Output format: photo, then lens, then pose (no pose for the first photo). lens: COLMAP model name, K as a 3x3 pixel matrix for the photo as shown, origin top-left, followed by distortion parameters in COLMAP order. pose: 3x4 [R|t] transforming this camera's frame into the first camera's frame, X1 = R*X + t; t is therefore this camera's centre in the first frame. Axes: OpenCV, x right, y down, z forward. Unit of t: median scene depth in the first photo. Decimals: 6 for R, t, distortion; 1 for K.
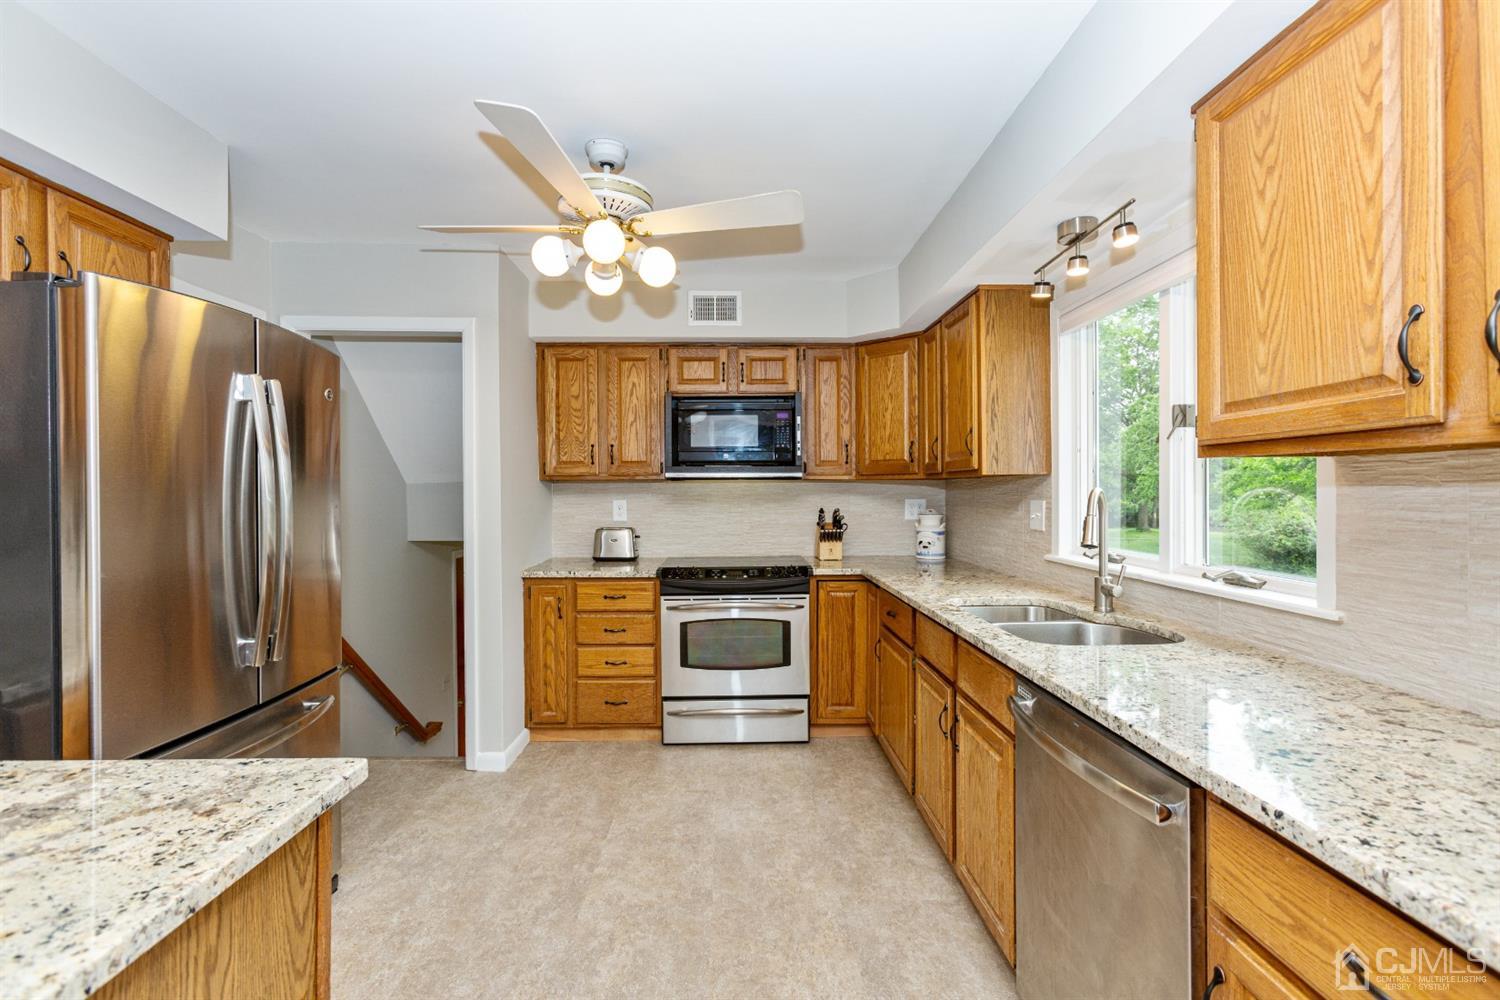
lens RADIAL K [[665.0, 0, 744.0], [0, 665.0, 497.0], [0, 0, 1]] dist [-0.002813, 0.002270]
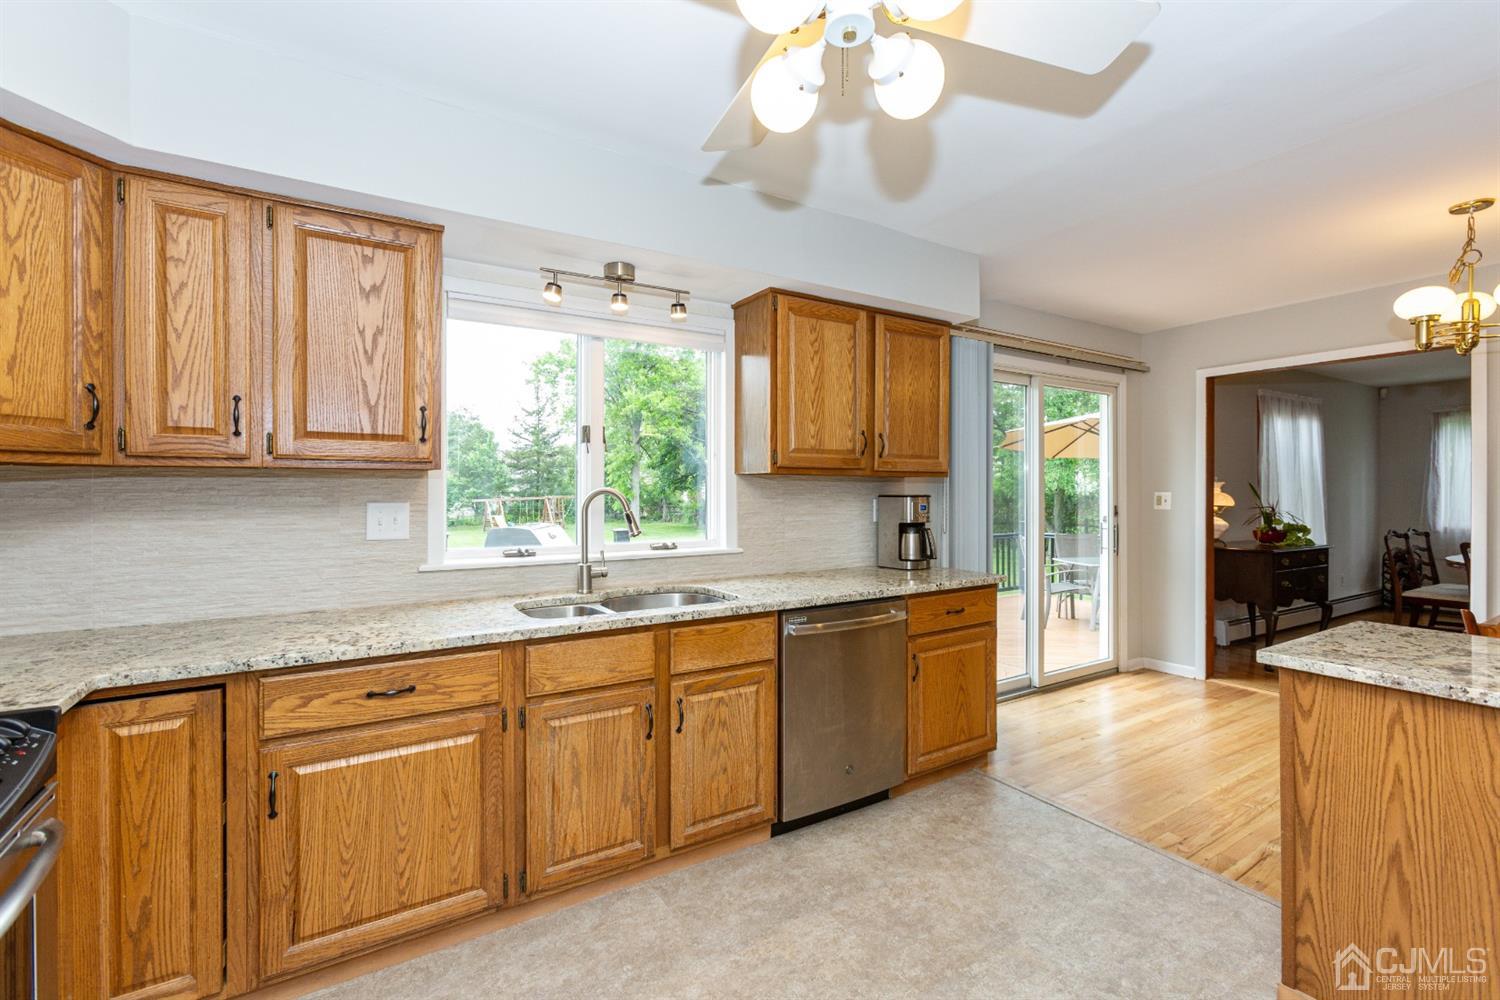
lens RADIAL K [[665.0, 0, 738.6], [0, 665.0, 489.6], [0, 0, 1]] dist [-0.002813, 0.002270]
pose [[-0.505777, 0.006140, 0.862643, -0.389080], [0.008977, 0.999958, -0.001854, -0.003630], [-0.862618, 0.006806, -0.505811, 0.876489]]
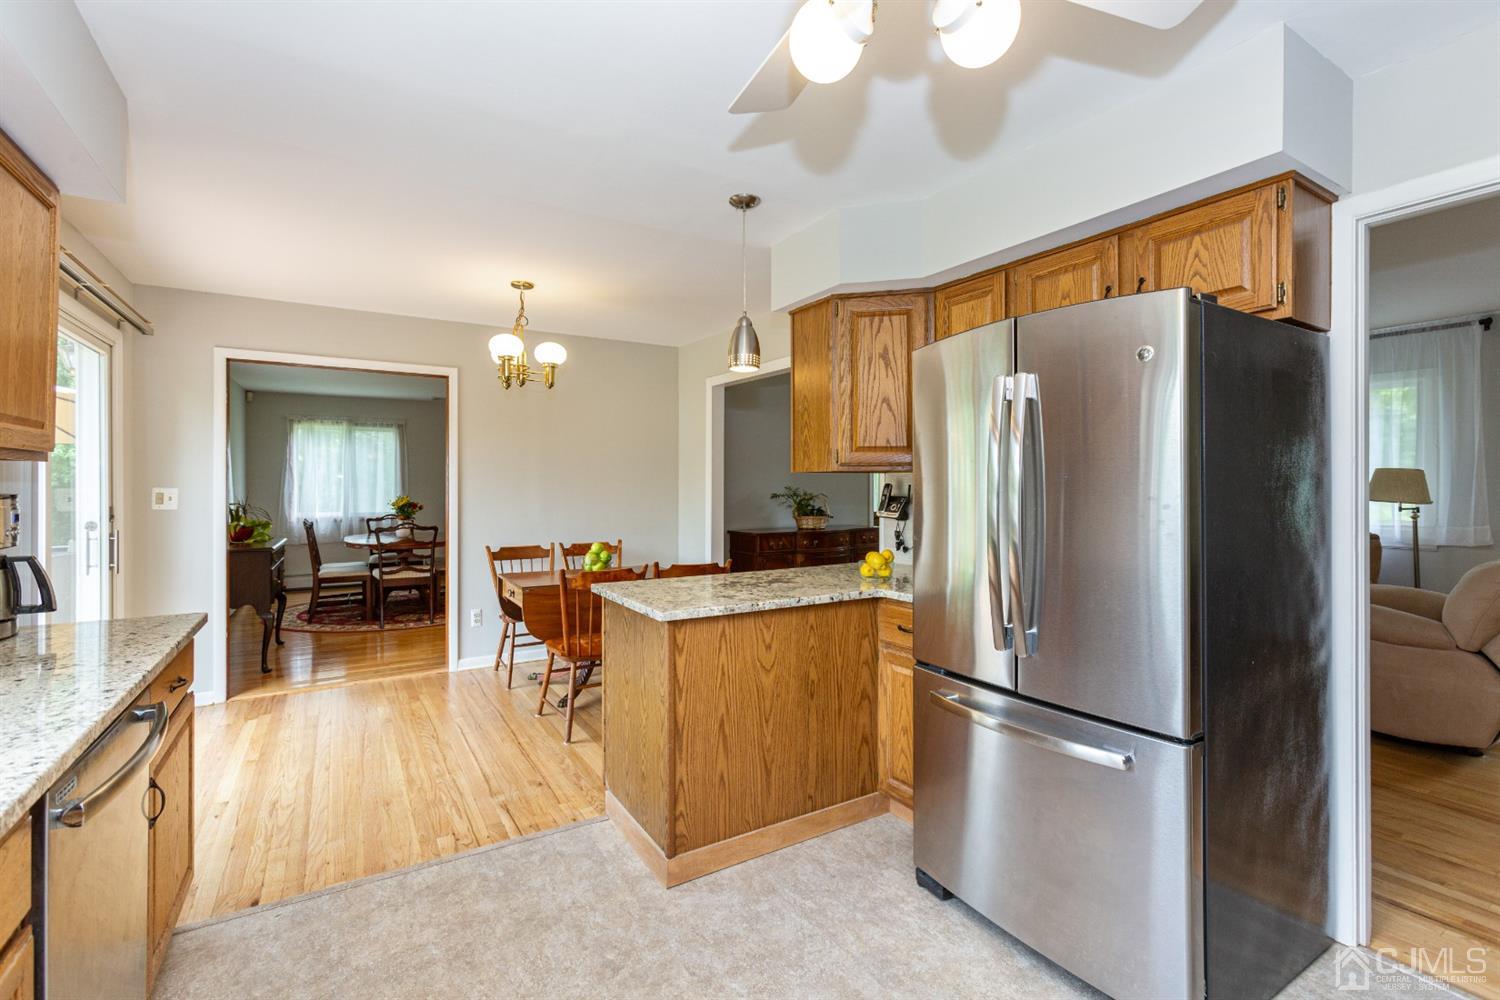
lens RADIAL K [[665.0, 0, 752.7], [0, 665.0, 488.5], [0, 0, 1]] dist [-0.002813, 0.002270]
pose [[-0.860489, 0.004695, -0.509447, 0.074382], [-0.001179, 0.999937, 0.011207, -0.006113], [0.509467, 0.010244, -0.860429, 0.879956]]
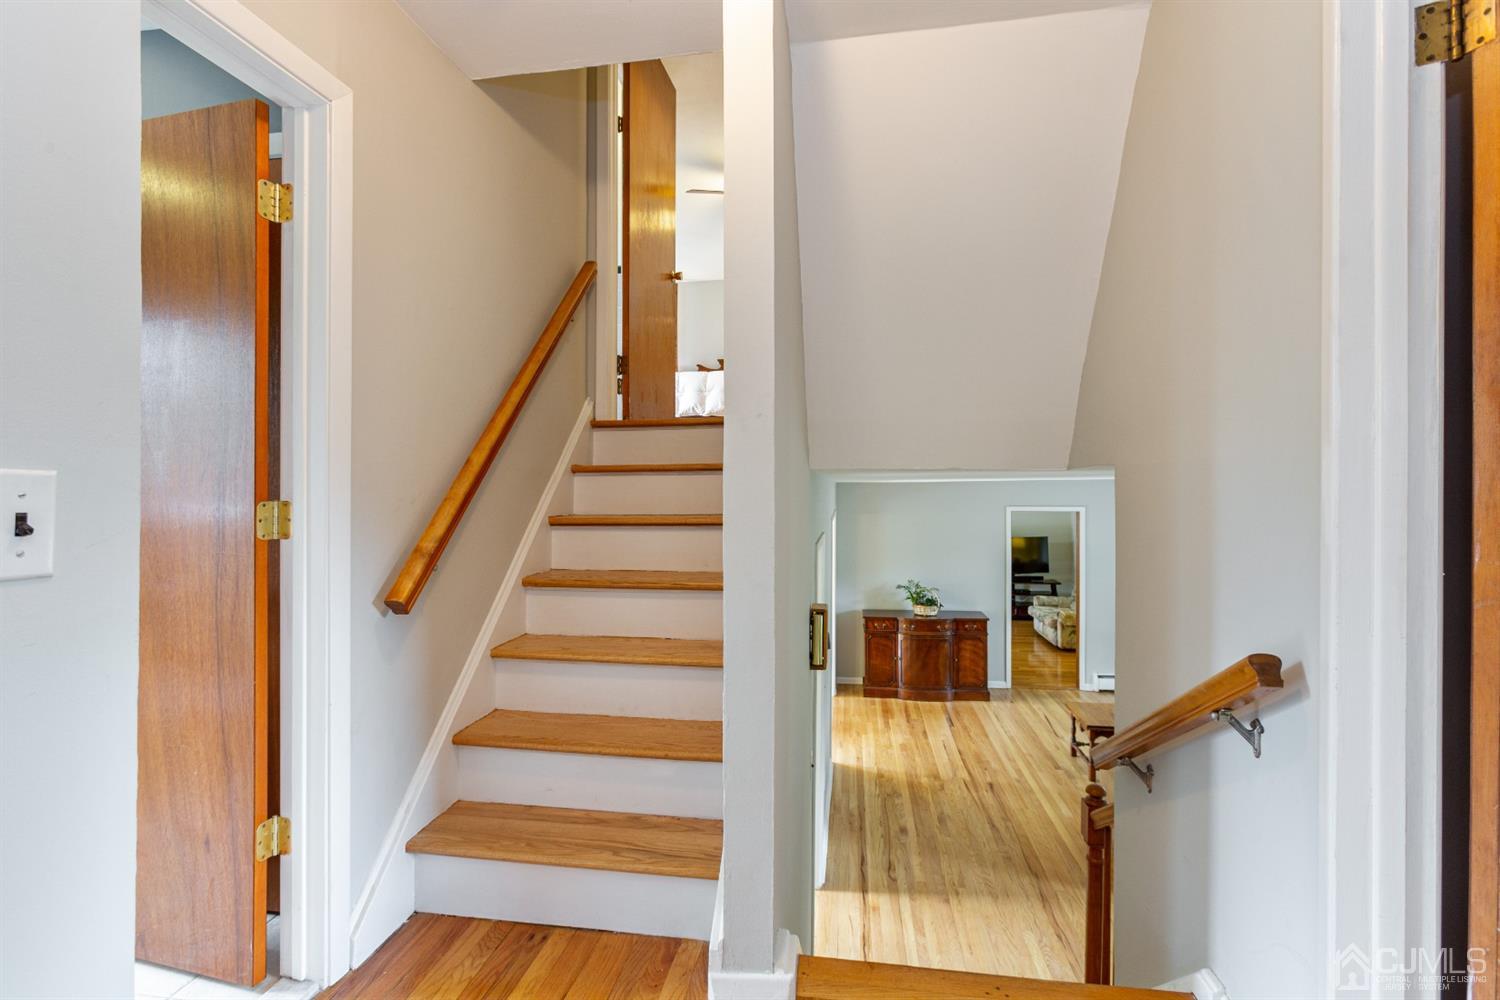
lens RADIAL K [[665.0, 0, 754.0], [0, 665.0, 493.9], [0, 0, 1]] dist [-0.002813, 0.002270]
pose [[-0.986181, 0.005082, 0.165591, -0.728541], [0.005911, 0.999972, 0.004516, -0.308534], [-0.165564, 0.005433, -0.986184, 1.801329]]
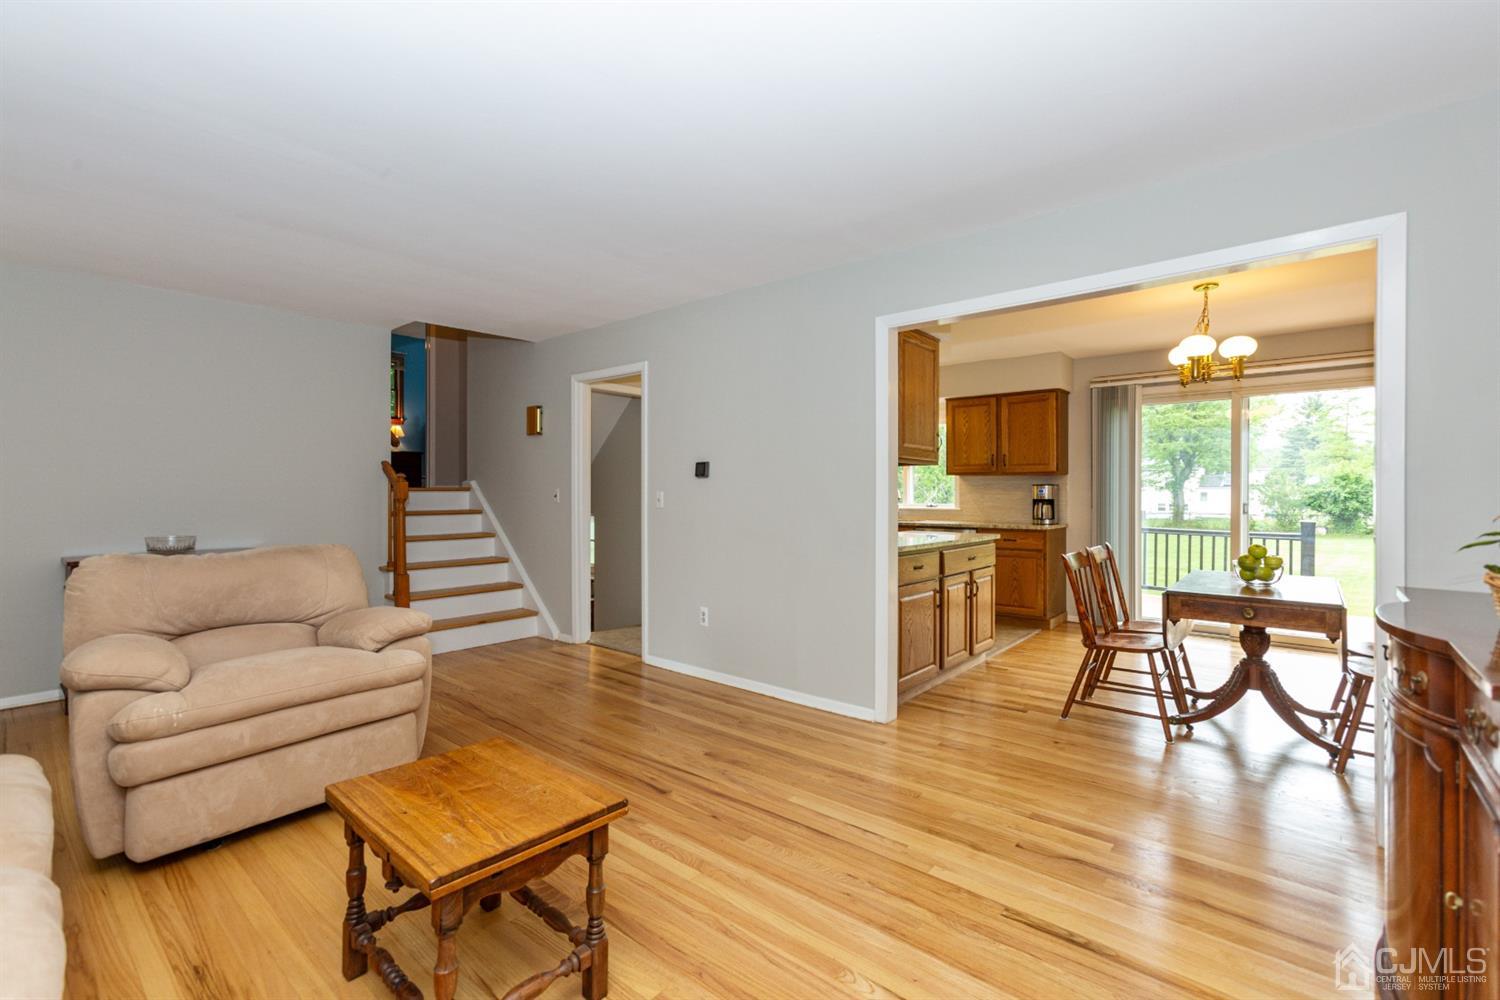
lens RADIAL K [[665.0, 0, 757.8], [0, 665.0, 493.8], [0, 0, 1]] dist [-0.002813, 0.002270]
pose [[0.656804, 0.003463, 0.754054, -1.527239], [-0.000687, 0.999992, -0.003994, 0.036584], [-0.754061, 0.002105, 0.656801, -0.412333]]
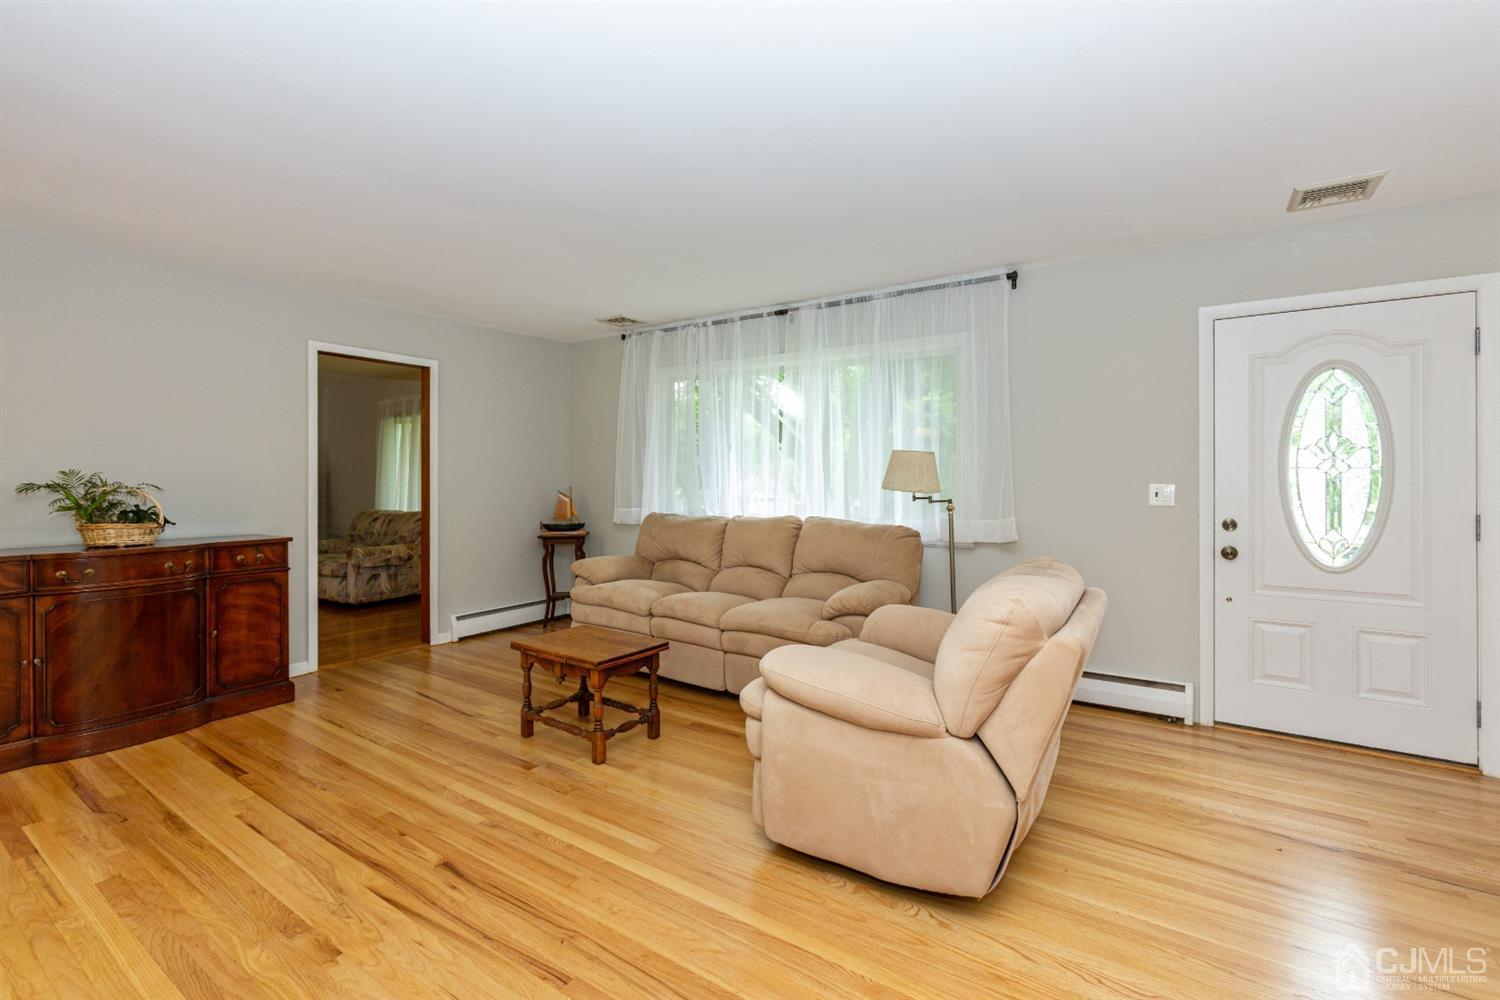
lens RADIAL K [[665.0, 0, 745.7], [0, 665.0, 481.2], [0, 0, 1]] dist [-0.002813, 0.002270]
pose [[-0.582277, -0.000015, -0.812991, -0.670651], [-0.003012, 0.999993, 0.002139, 0.018458], [0.812985, 0.003694, -0.582273, 0.771370]]
